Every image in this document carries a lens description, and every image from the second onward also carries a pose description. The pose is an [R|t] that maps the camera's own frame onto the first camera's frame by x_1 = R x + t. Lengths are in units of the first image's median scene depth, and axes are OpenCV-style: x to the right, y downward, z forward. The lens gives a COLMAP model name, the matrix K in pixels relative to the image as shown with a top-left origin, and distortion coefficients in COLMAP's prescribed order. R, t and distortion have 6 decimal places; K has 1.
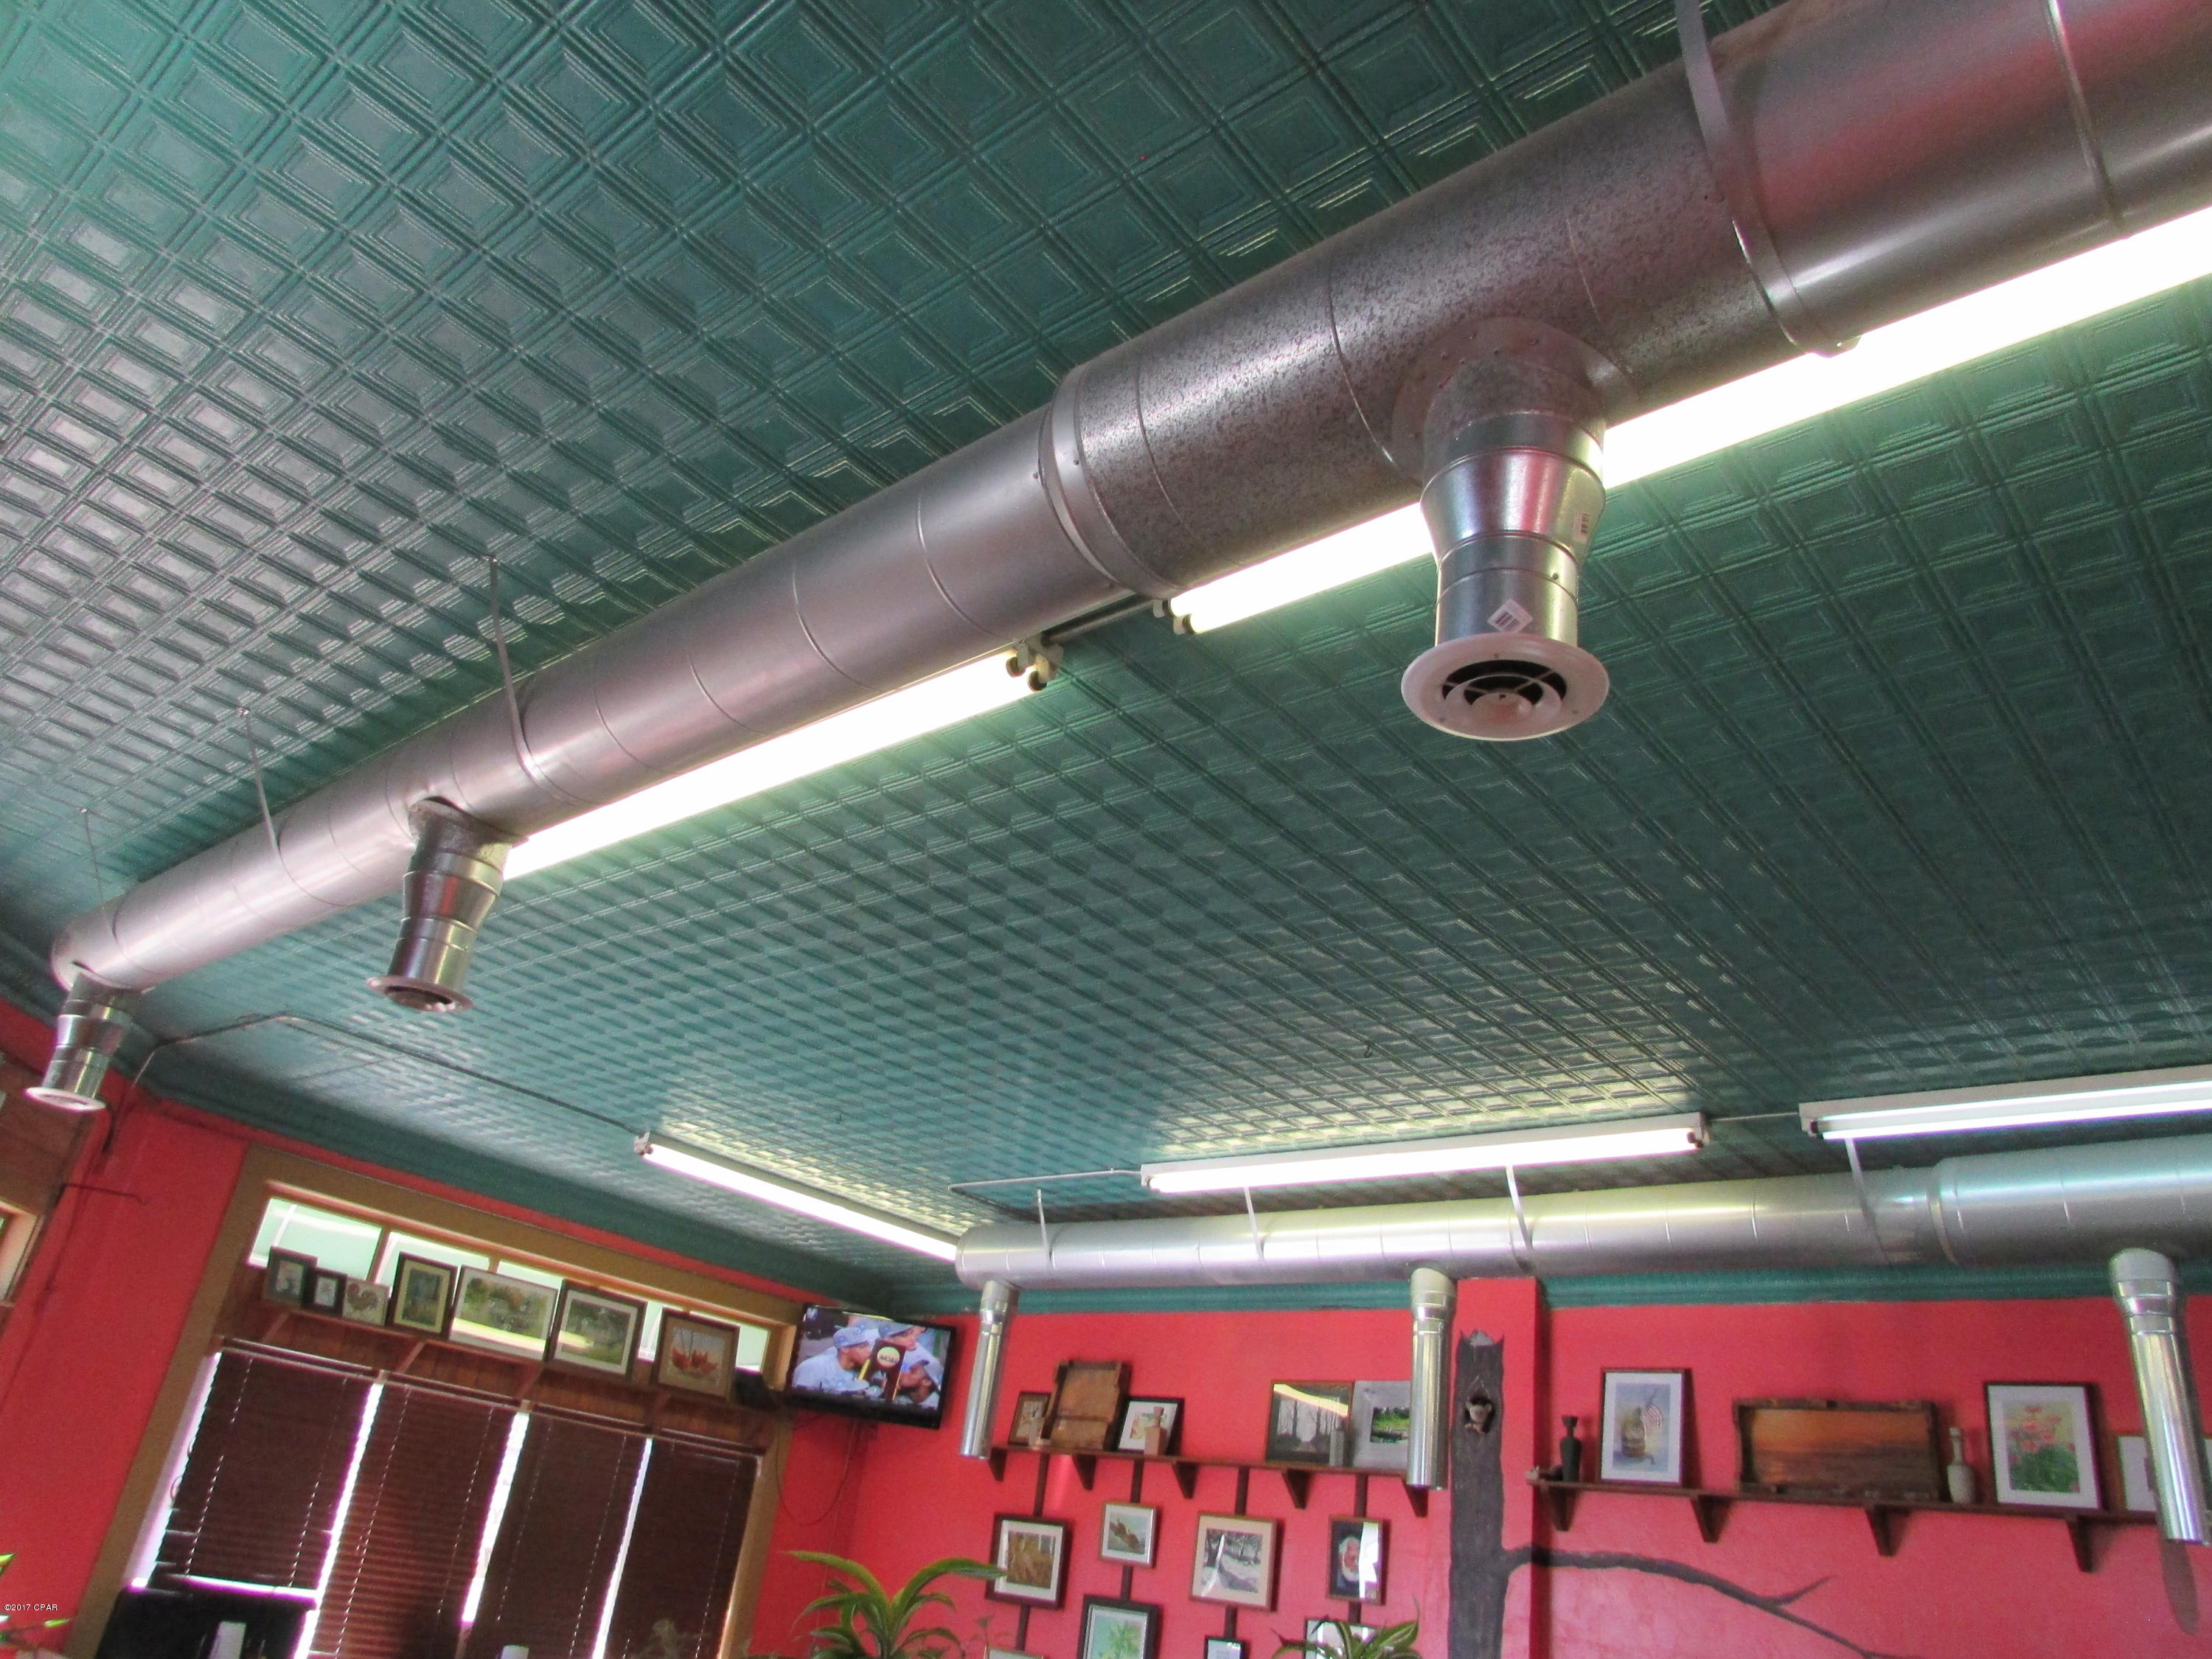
lens RADIAL K [[1576.9, 0, 1111.5], [0, 1576.9, 828.6], [0, 0, 1]] dist [-0.026290, 0.010768]
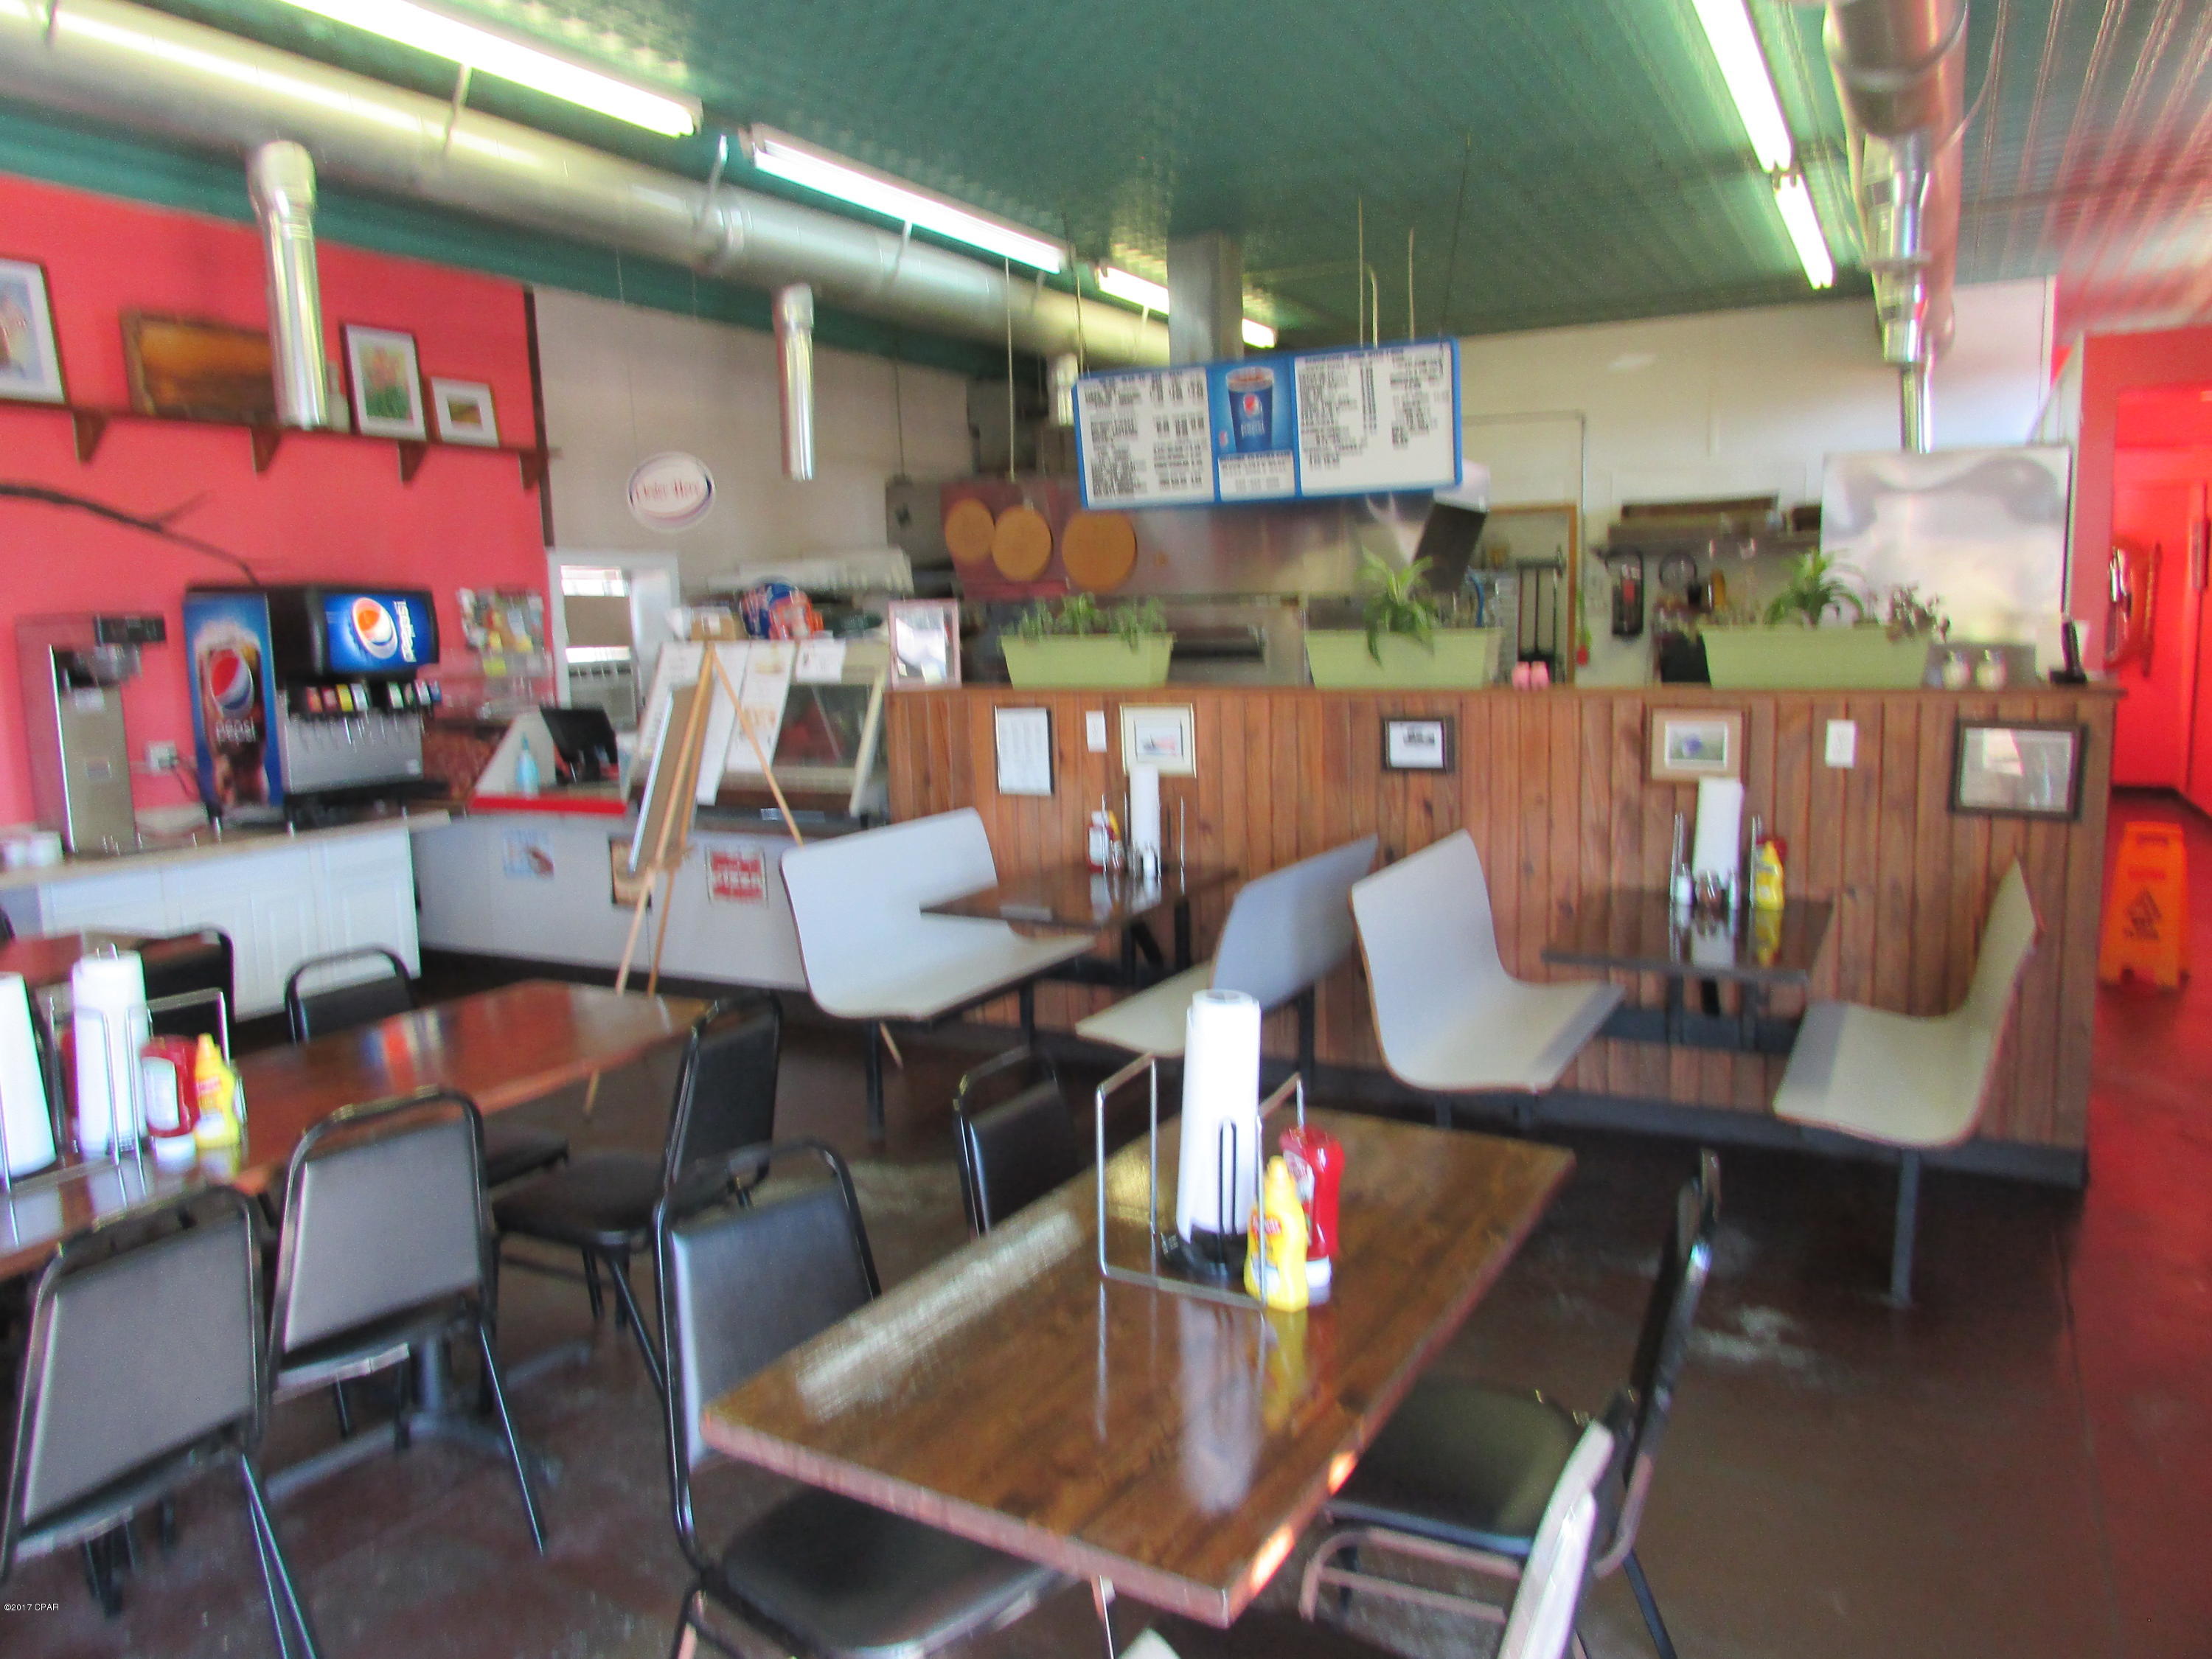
lens RADIAL K [[1548.7, 0, 1106.0], [0, 1548.7, 829.5], [0, 0, 1]] dist [-0.005919, -0.003060]
pose [[-0.197121, -0.259474, 0.945419, -0.505320], [-0.437393, 0.886322, 0.152058, 0.214644], [-0.877400, -0.383546, -0.288205, 0.560942]]
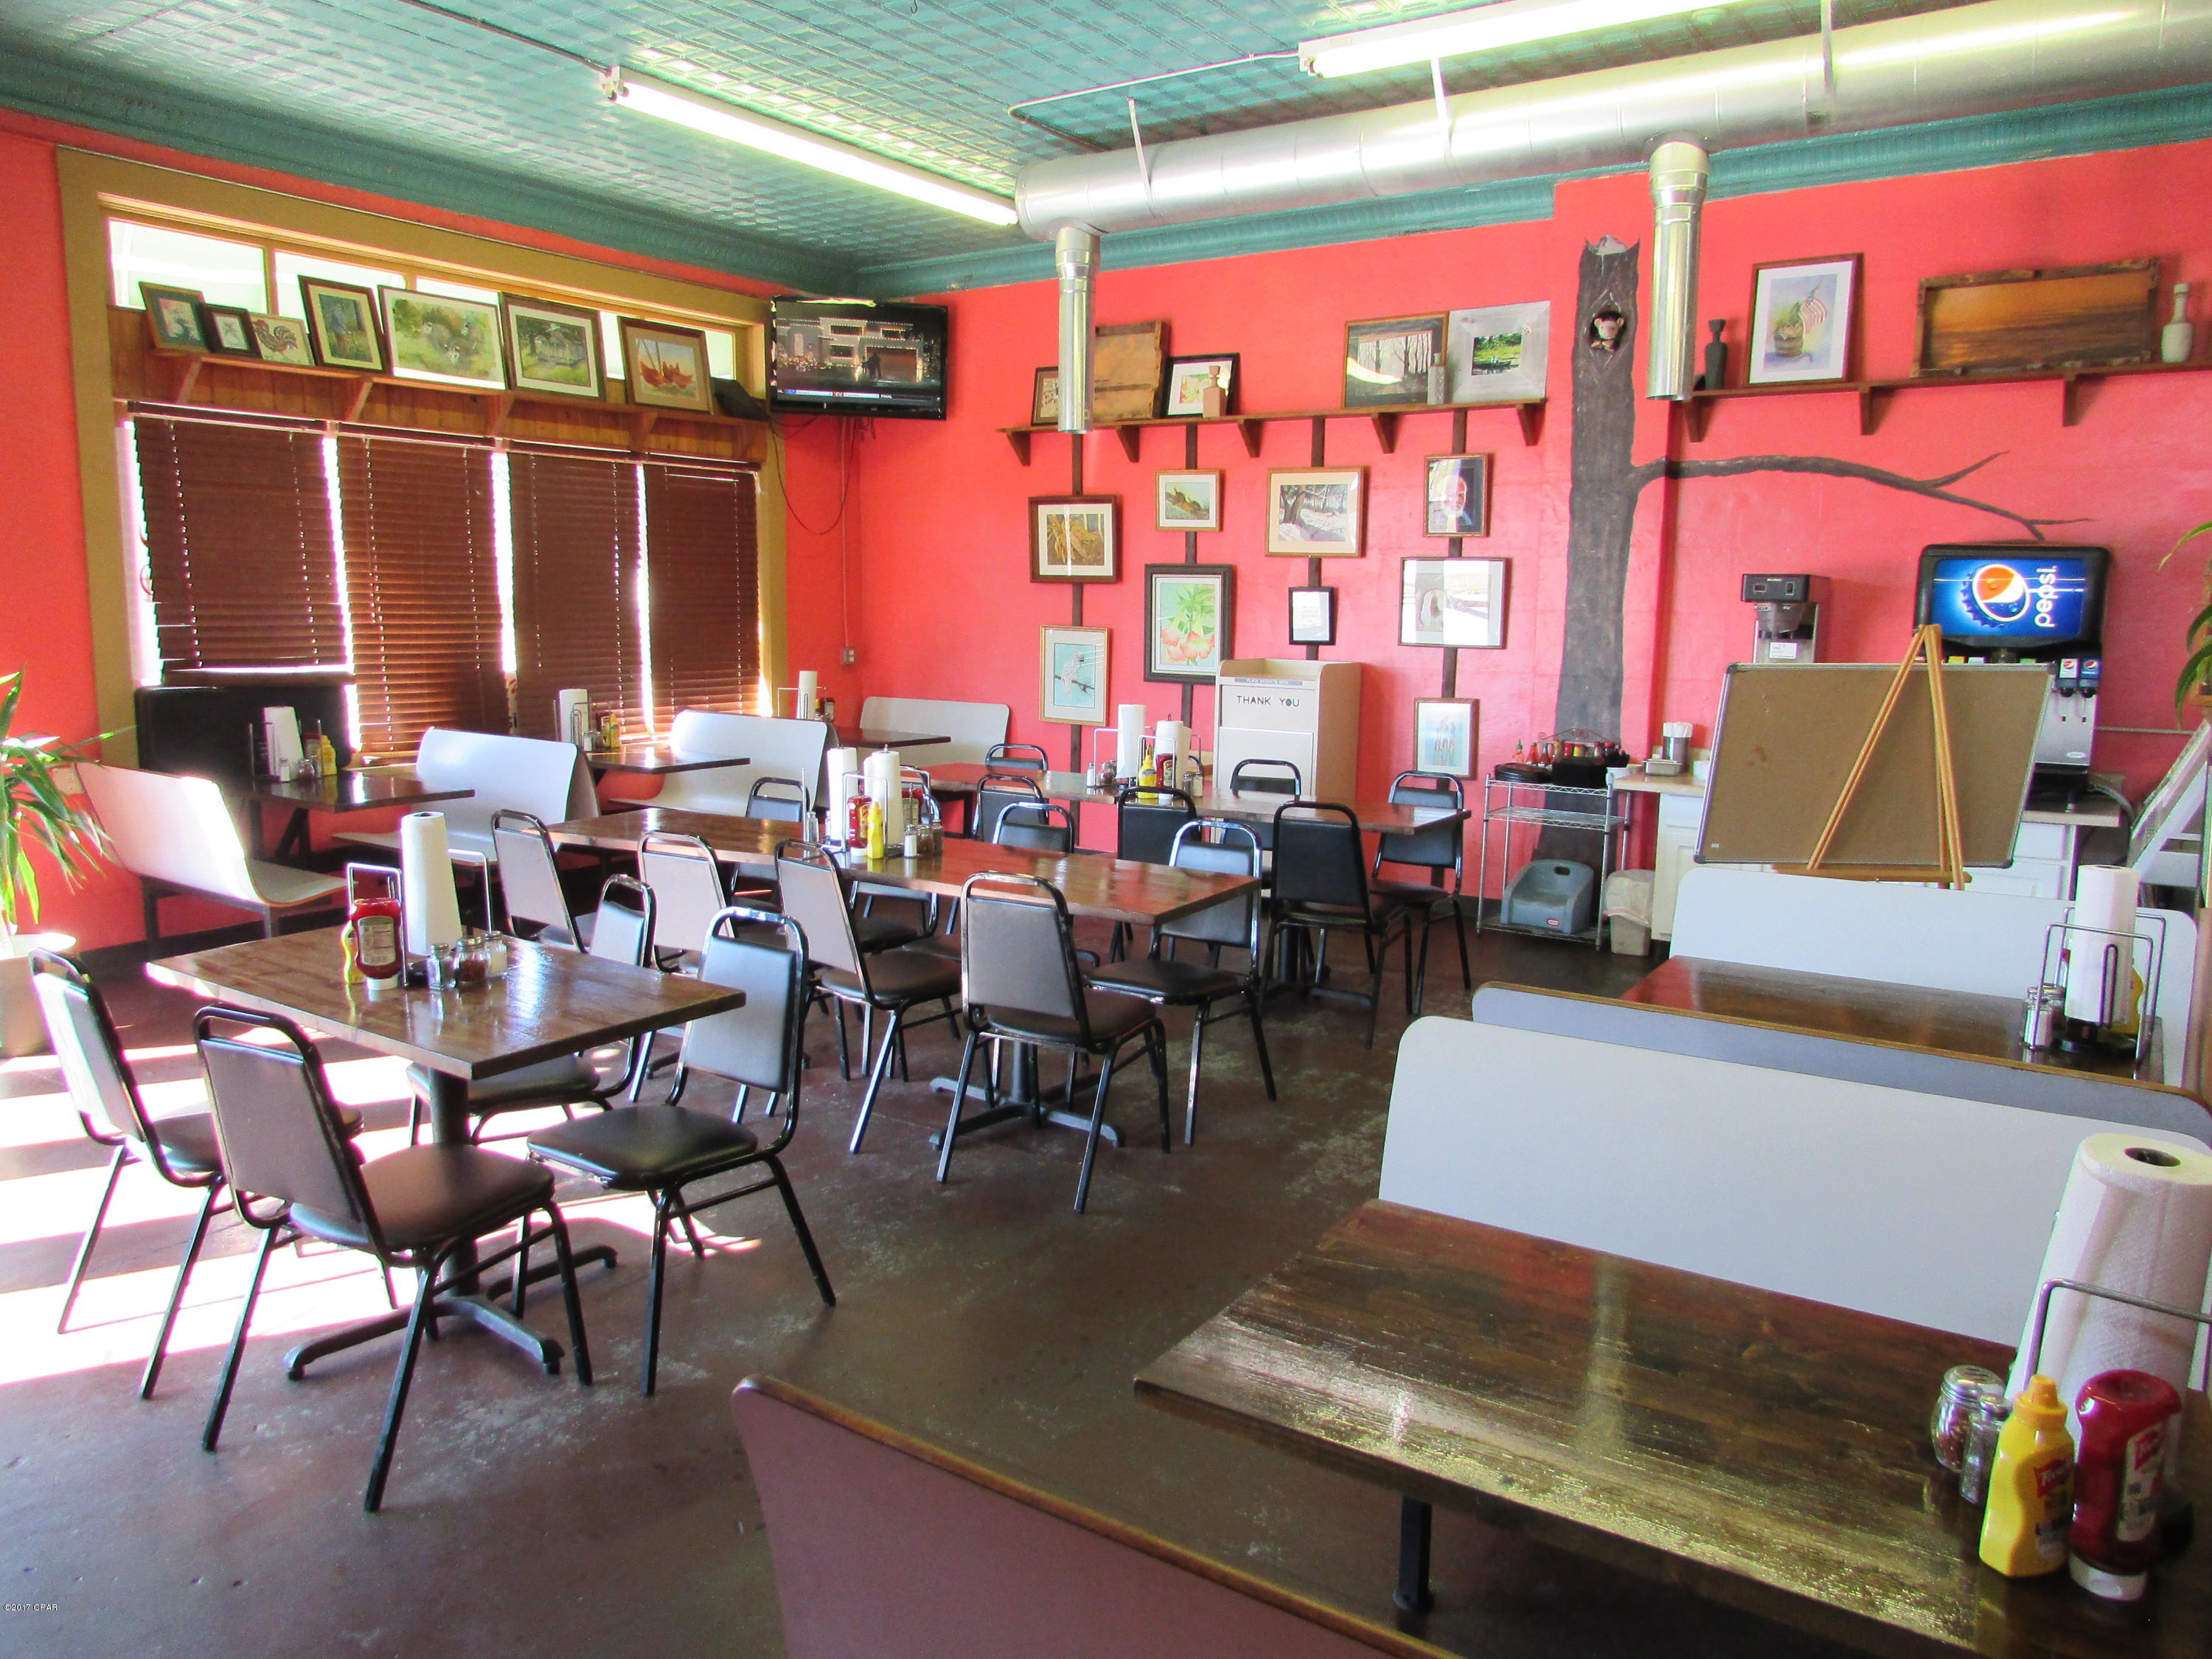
lens RADIAL K [[1599.6, 0, 1113.7], [0, 1599.6, 834.6], [0, 0, 1]] dist [-0.012345, 0.002863]
pose [[0.986116, -0.134619, 0.097231, -0.165807], [0.053316, 0.811177, 0.582365, 0.053458], [-0.157269, -0.569095, 0.807092, 0.125335]]
